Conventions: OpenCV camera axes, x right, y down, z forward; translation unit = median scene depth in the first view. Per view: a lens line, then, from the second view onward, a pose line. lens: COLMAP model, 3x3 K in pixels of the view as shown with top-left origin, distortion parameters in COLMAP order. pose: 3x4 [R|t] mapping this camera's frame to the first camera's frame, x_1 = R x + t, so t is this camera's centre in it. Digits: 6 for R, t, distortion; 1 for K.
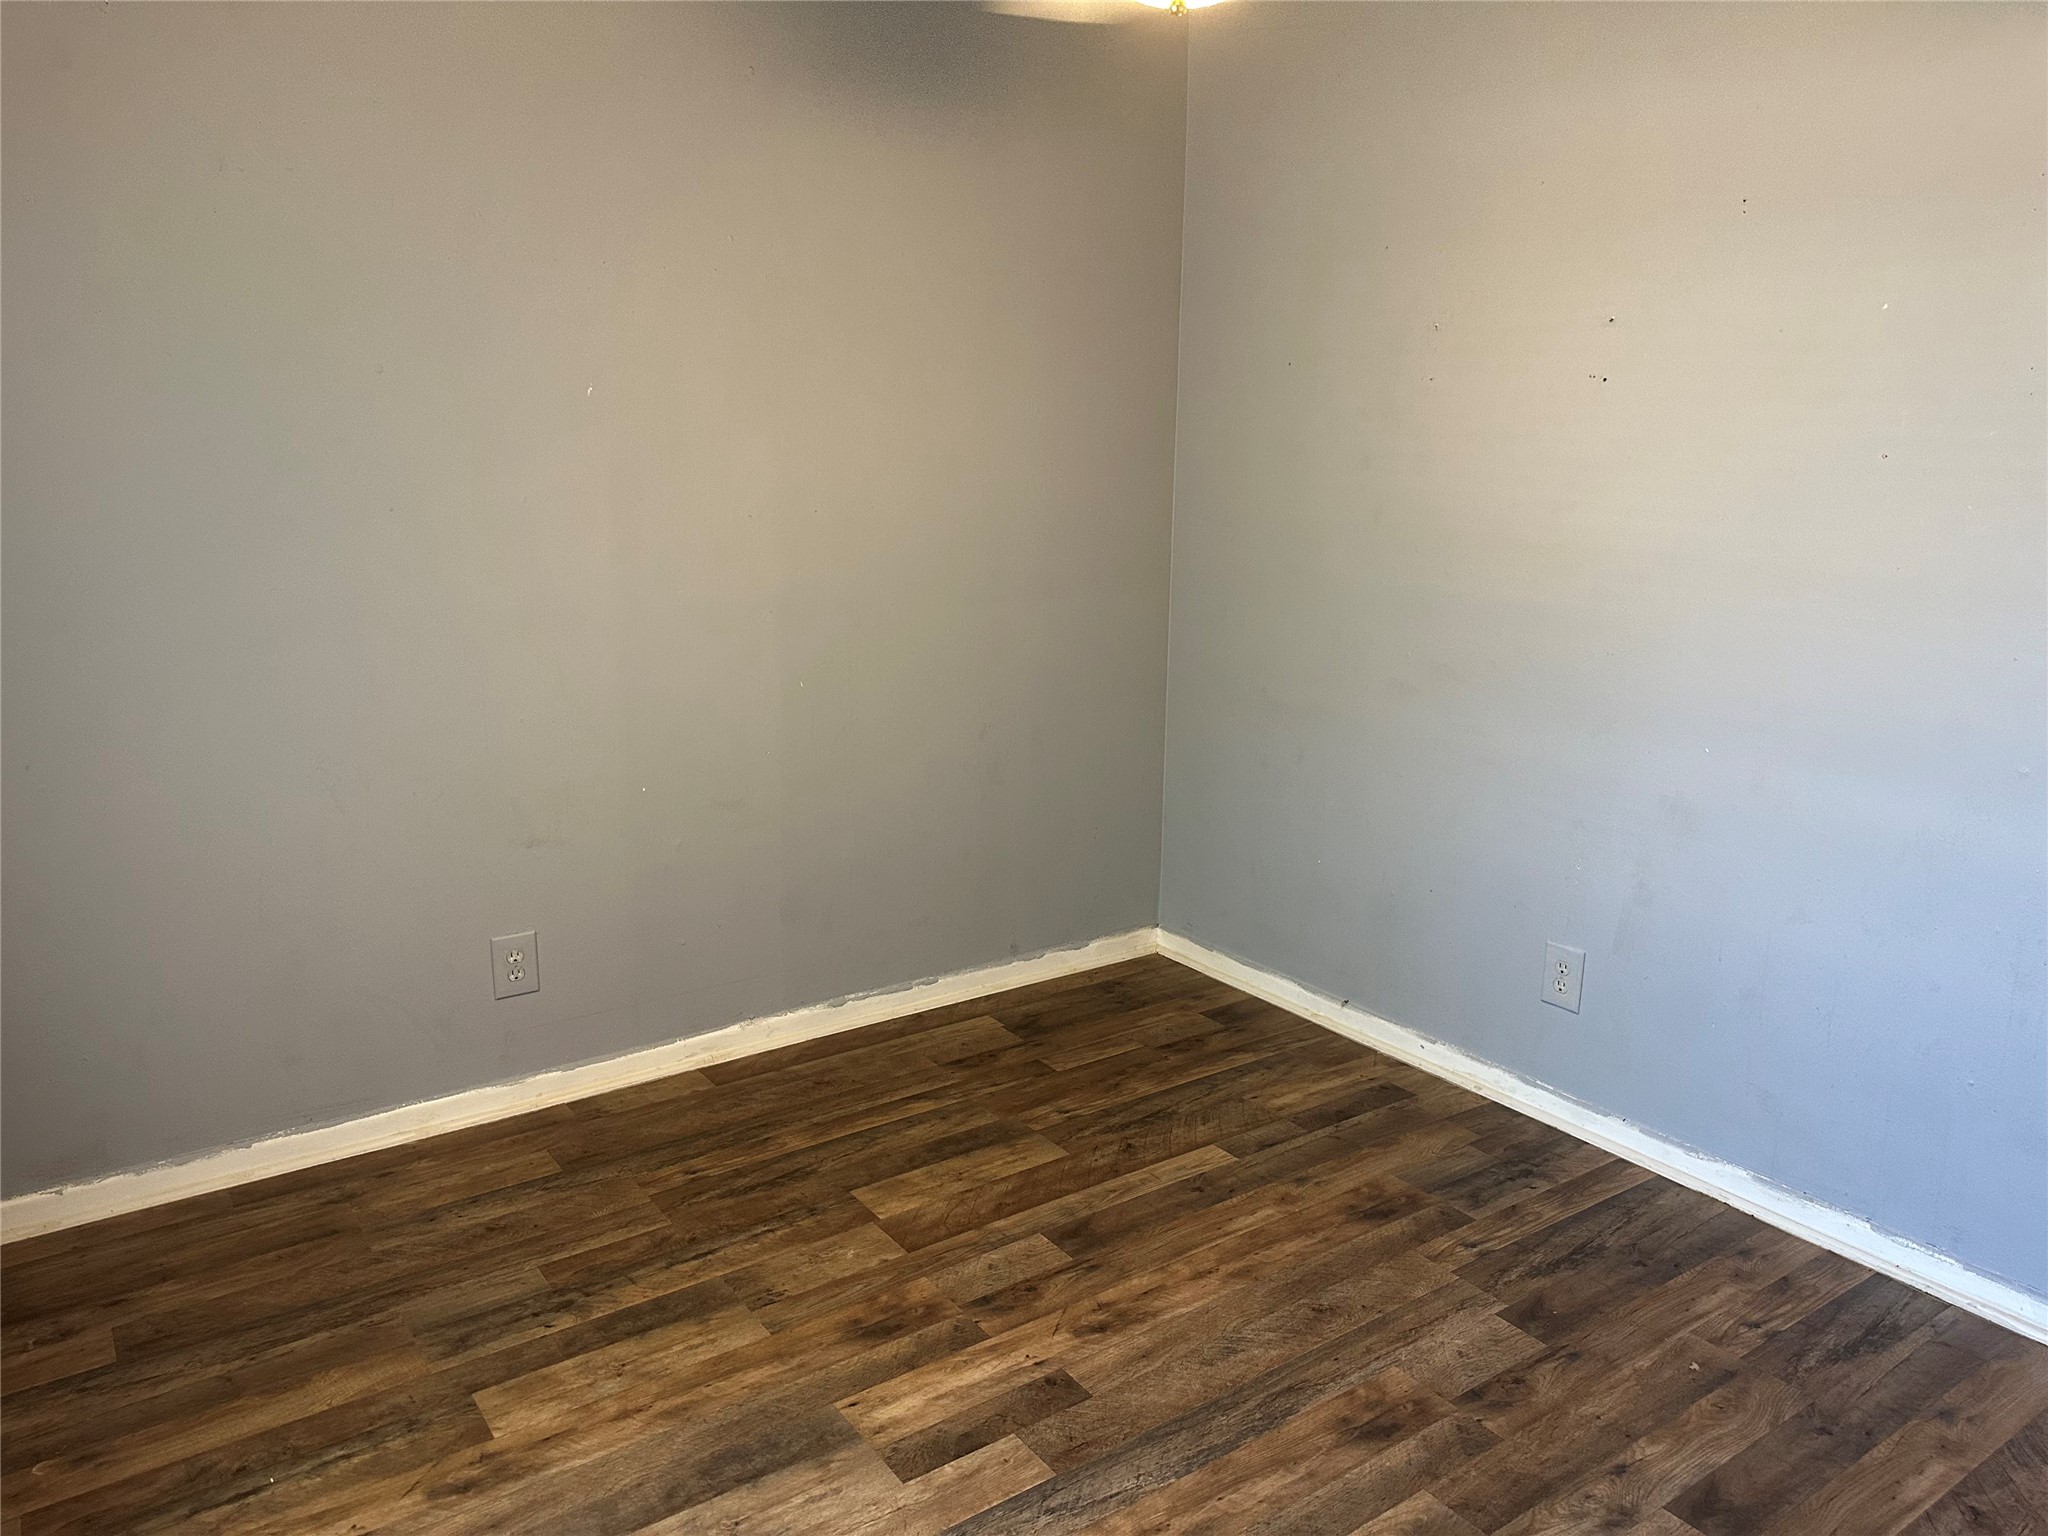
lens RADIAL K [[1453.6, 0, 1023.6], [0, 1453.6, 771.5], [0, 0, 1]] dist [0.046439, -0.059733]
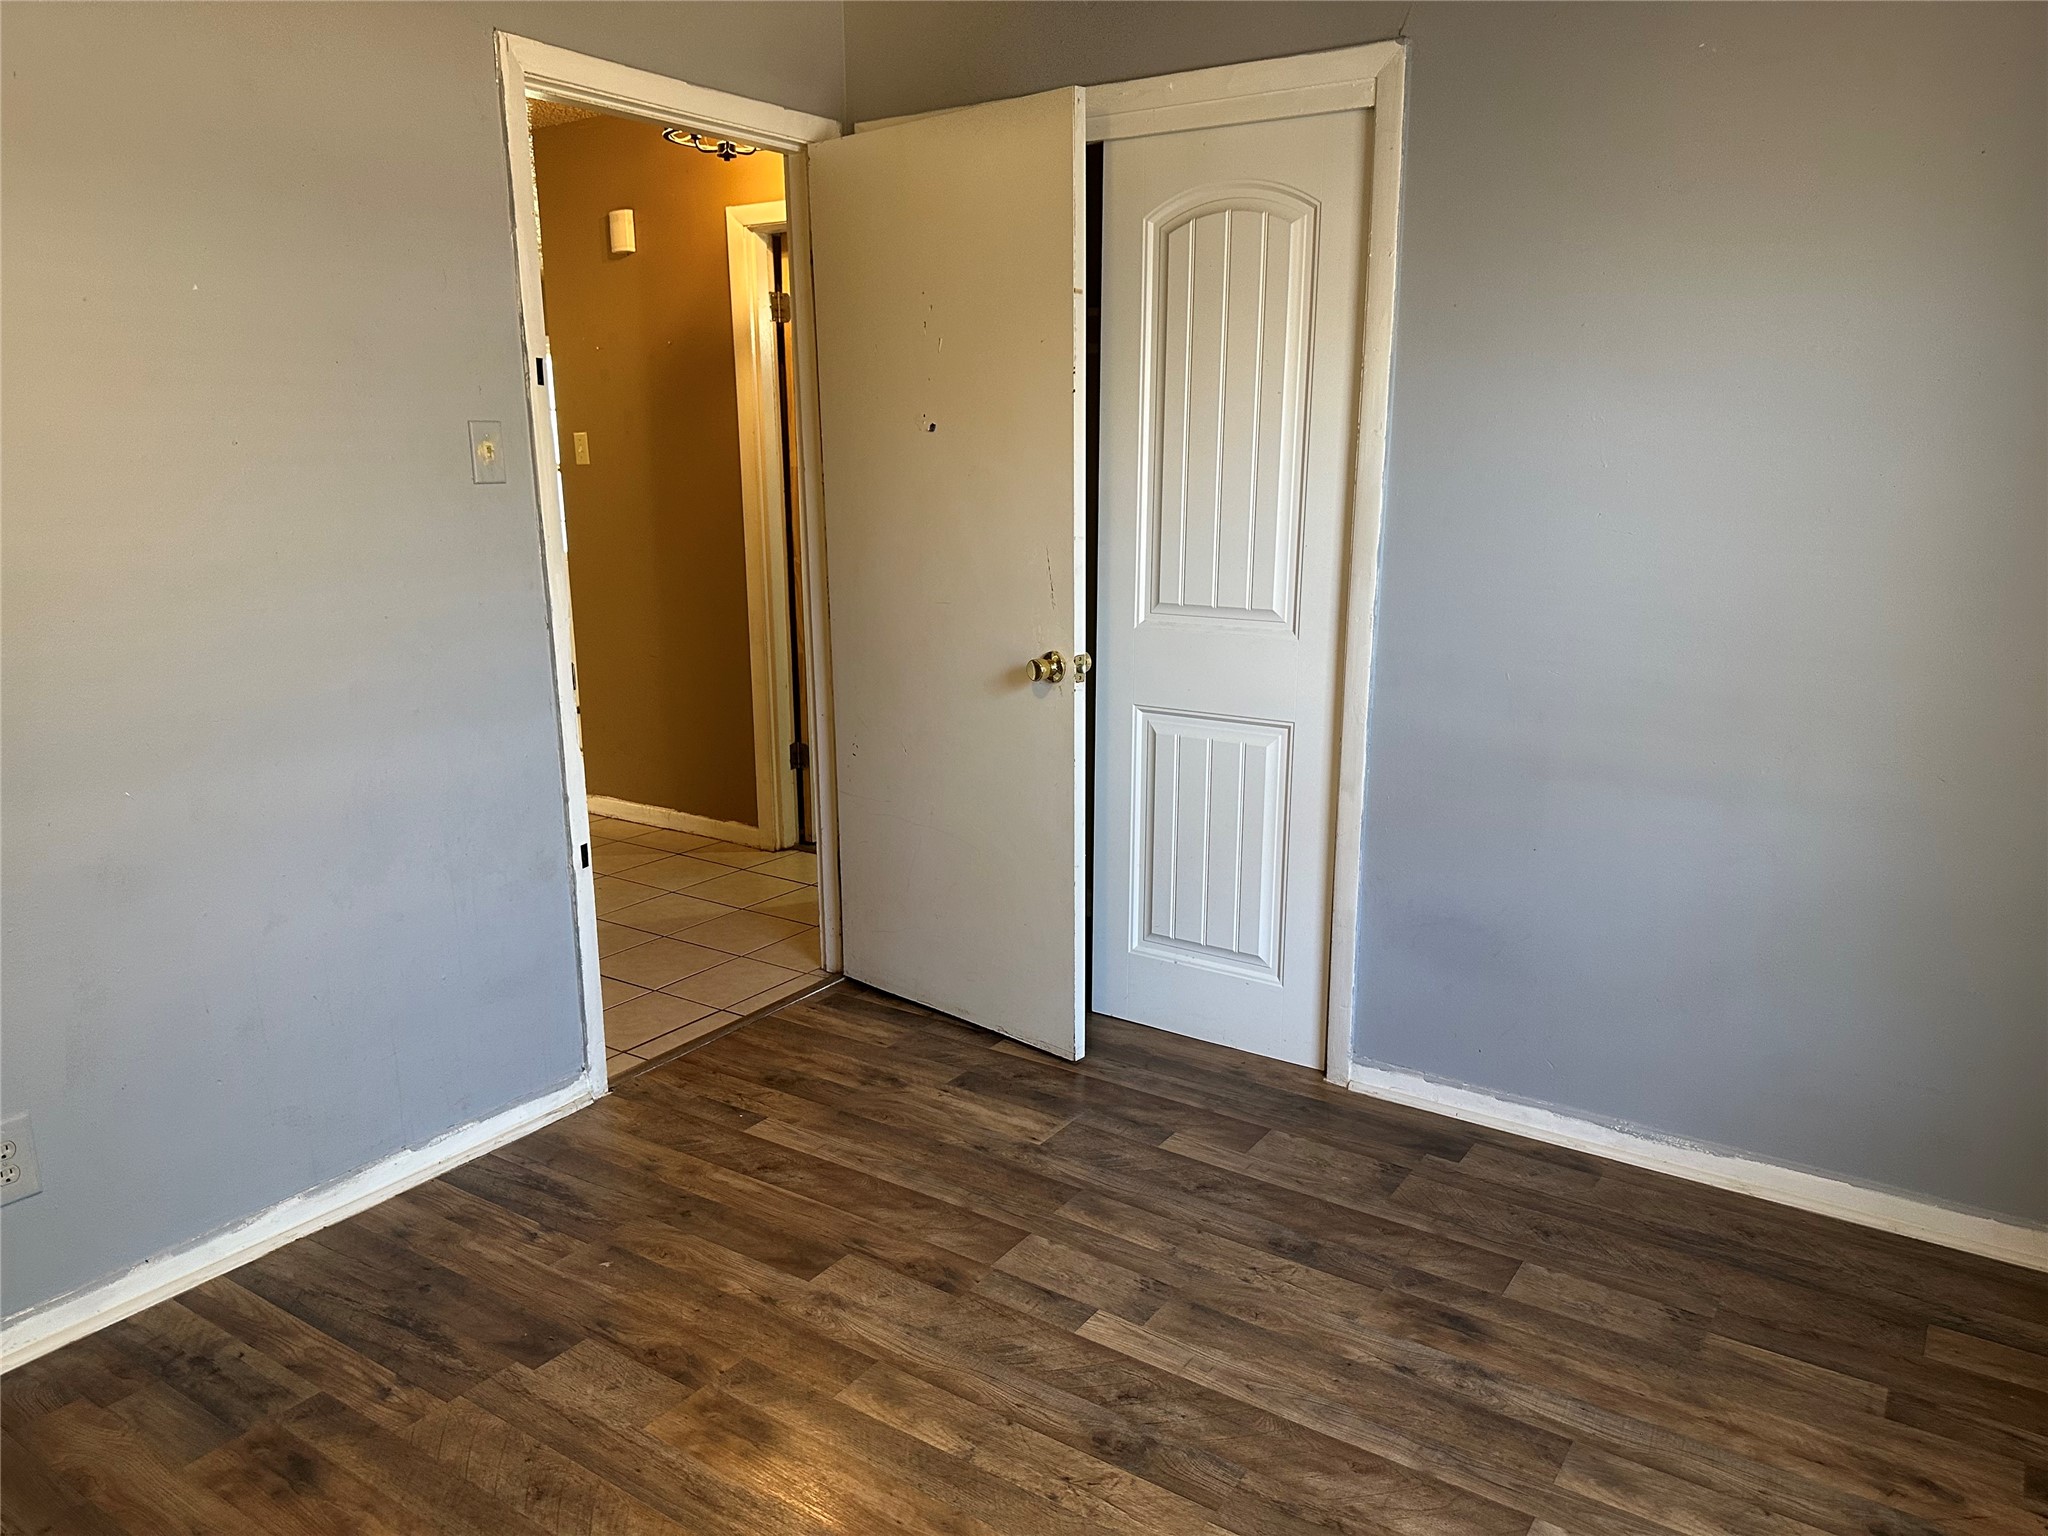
lens RADIAL K [[1453.6, 0, 1034.1], [0, 1453.6, 773.2], [0, 0, 1]] dist [0.046439, -0.059733]
pose [[-0.352266, -0.208899, 0.912288, -0.524566], [0.217481, 0.929816, 0.296890, -0.172547], [-0.910281, 0.302989, -0.282111, 0.830664]]
